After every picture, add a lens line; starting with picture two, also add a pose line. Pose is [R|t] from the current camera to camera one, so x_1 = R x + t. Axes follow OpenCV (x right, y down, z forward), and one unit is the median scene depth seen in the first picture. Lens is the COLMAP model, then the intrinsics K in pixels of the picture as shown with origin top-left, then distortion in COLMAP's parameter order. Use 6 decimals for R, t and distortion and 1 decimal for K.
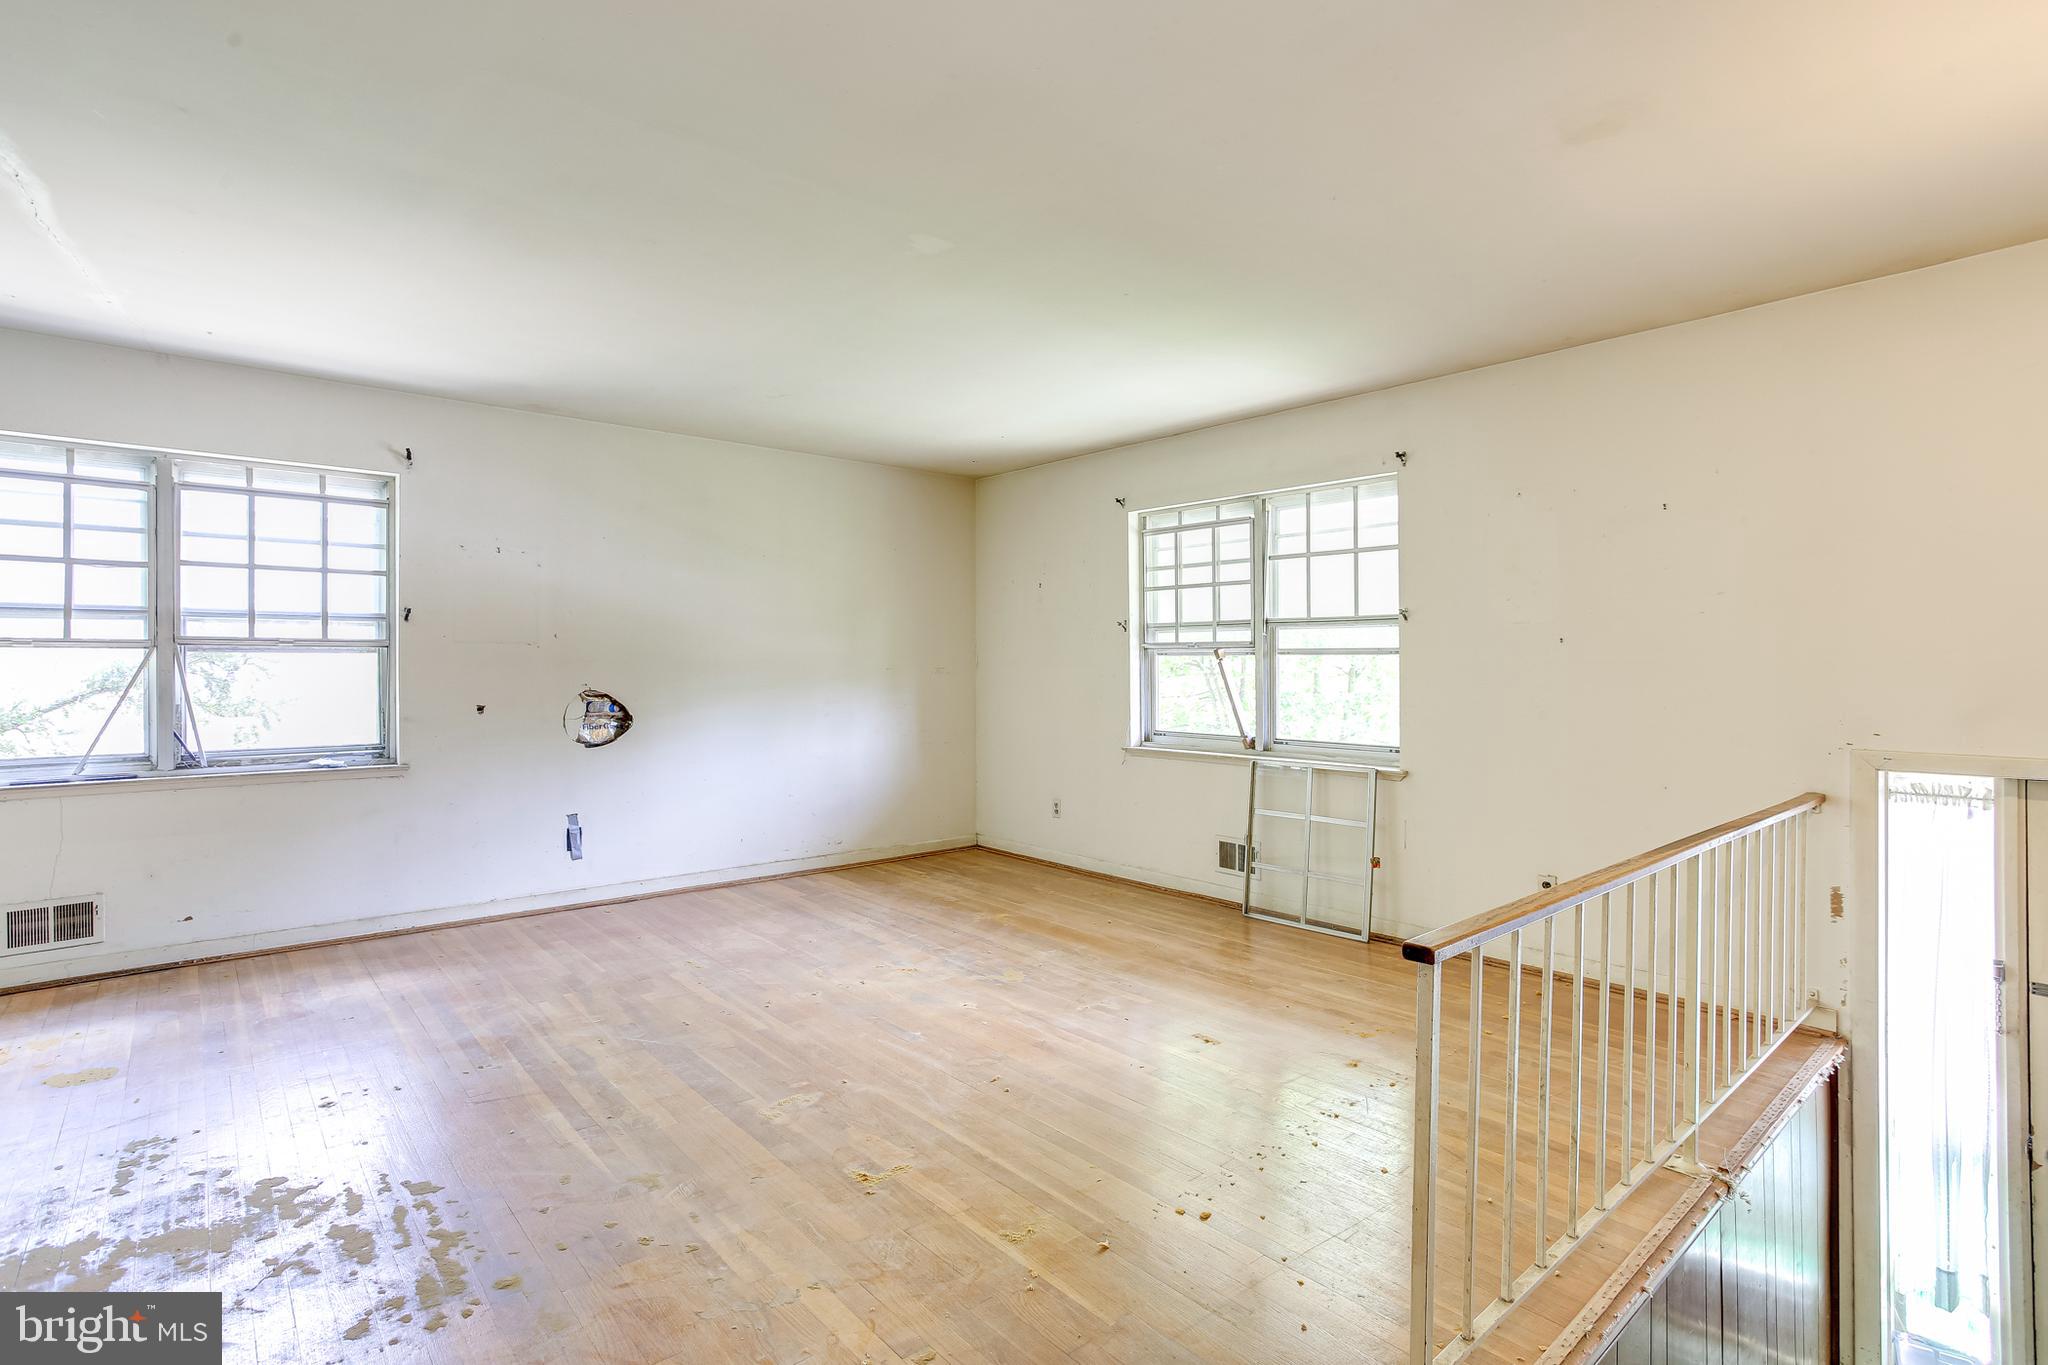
lens RADIAL K [[1002.1, 0, 1017.9], [0, 1002.1, 675.6], [0, 0, 1]] dist [-0.013861, 0.000847]
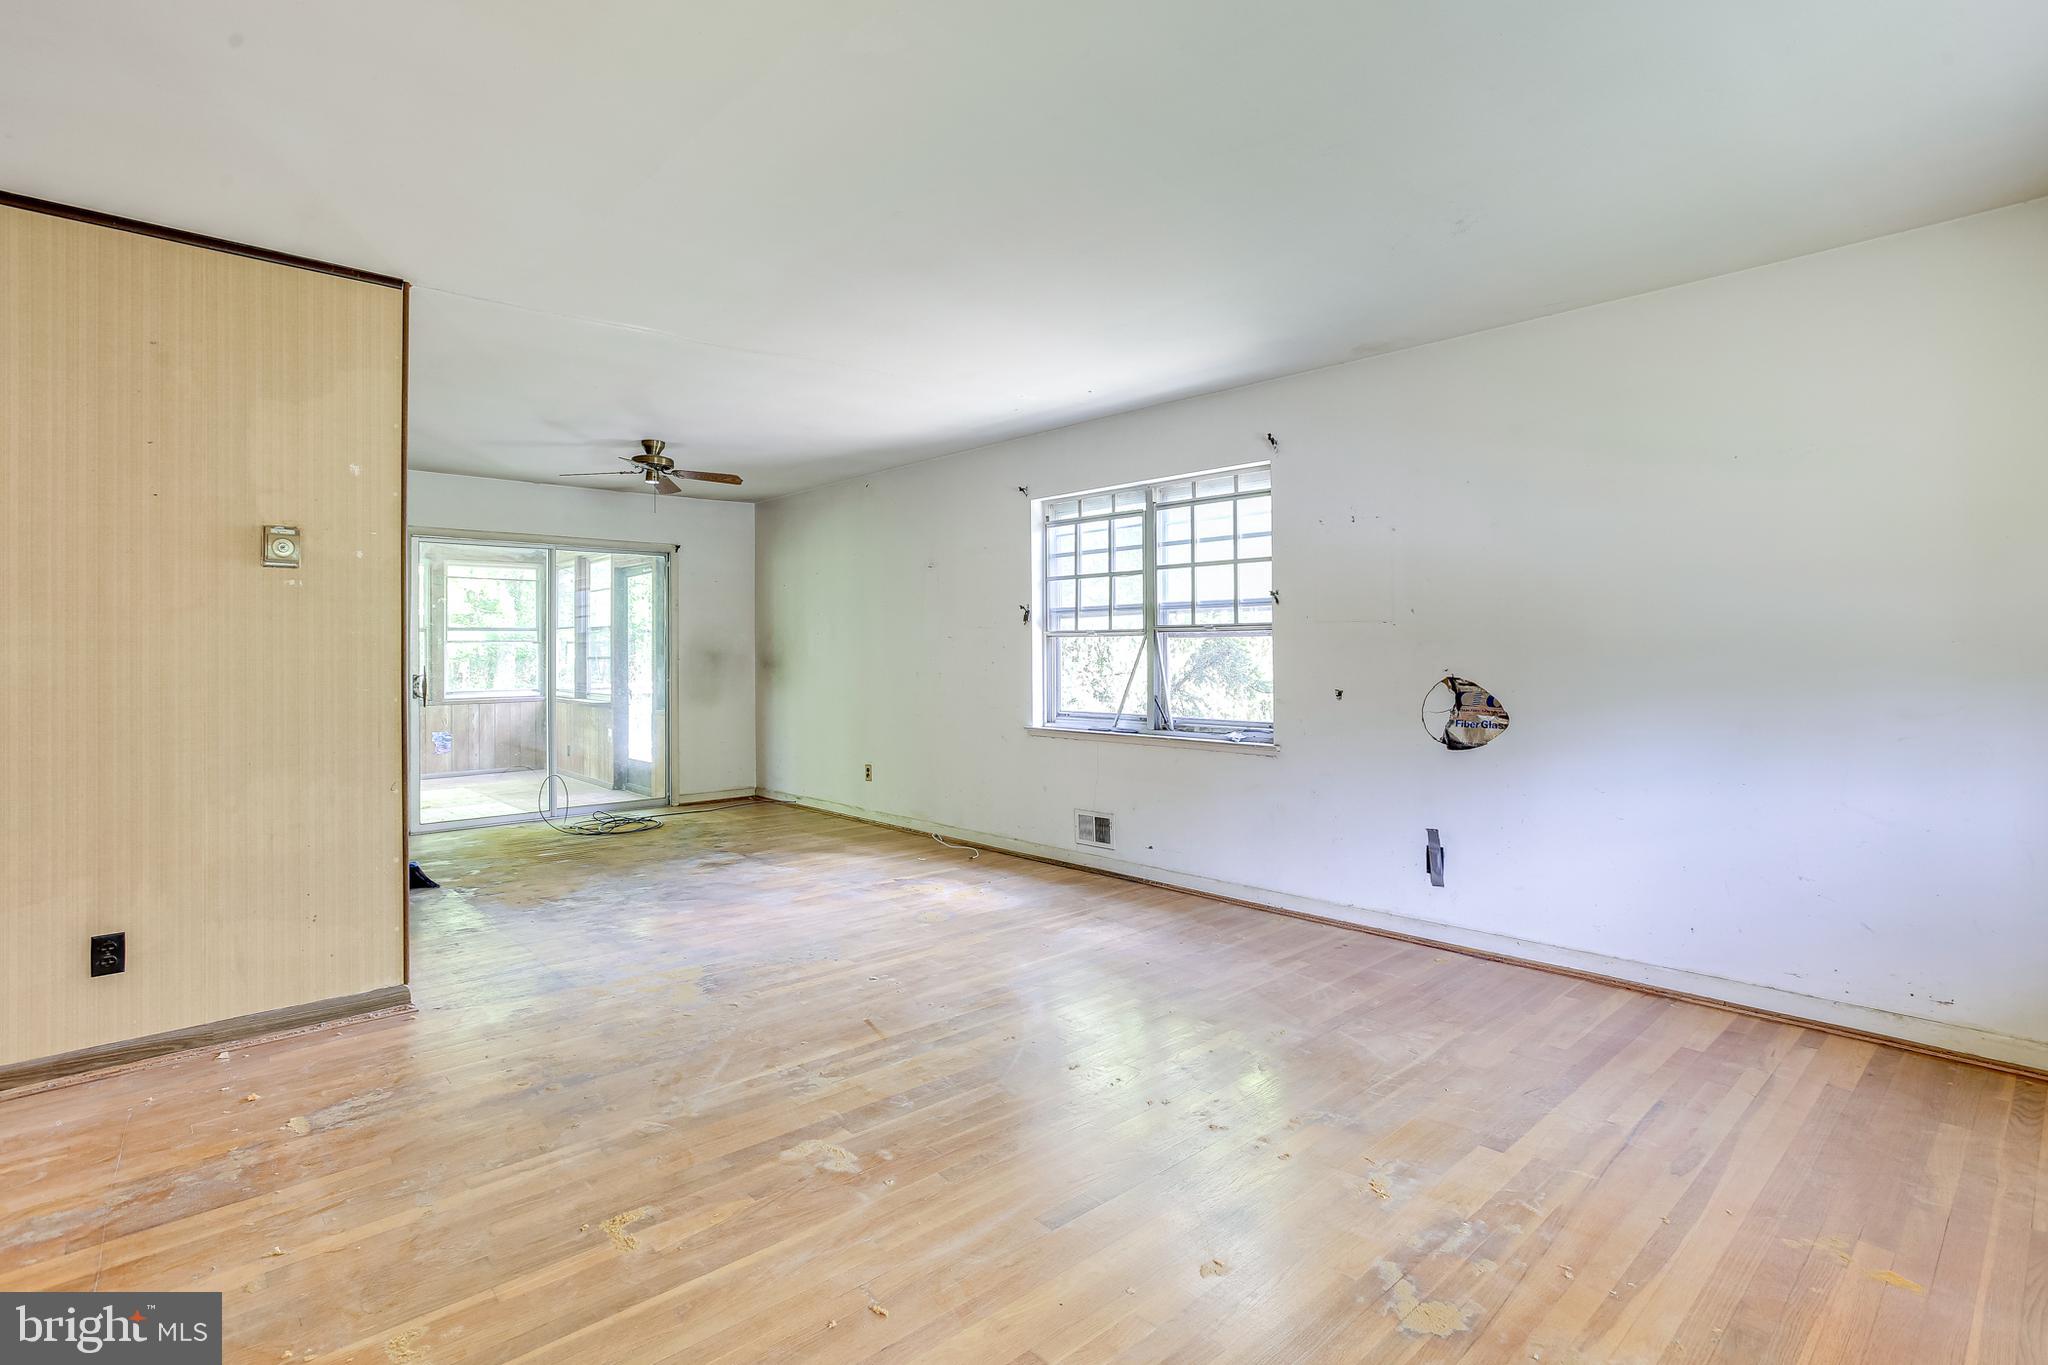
lens RADIAL K [[1002.1, 0, 1018.5], [0, 1002.1, 660.6], [0, 0, 1]] dist [-0.013861, 0.000847]
pose [[0.022045, 0.006601, -0.999735, 0.444383], [-0.005094, 0.999966, 0.006490, -0.002234], [0.999744, 0.004949, 0.022078, 0.803494]]
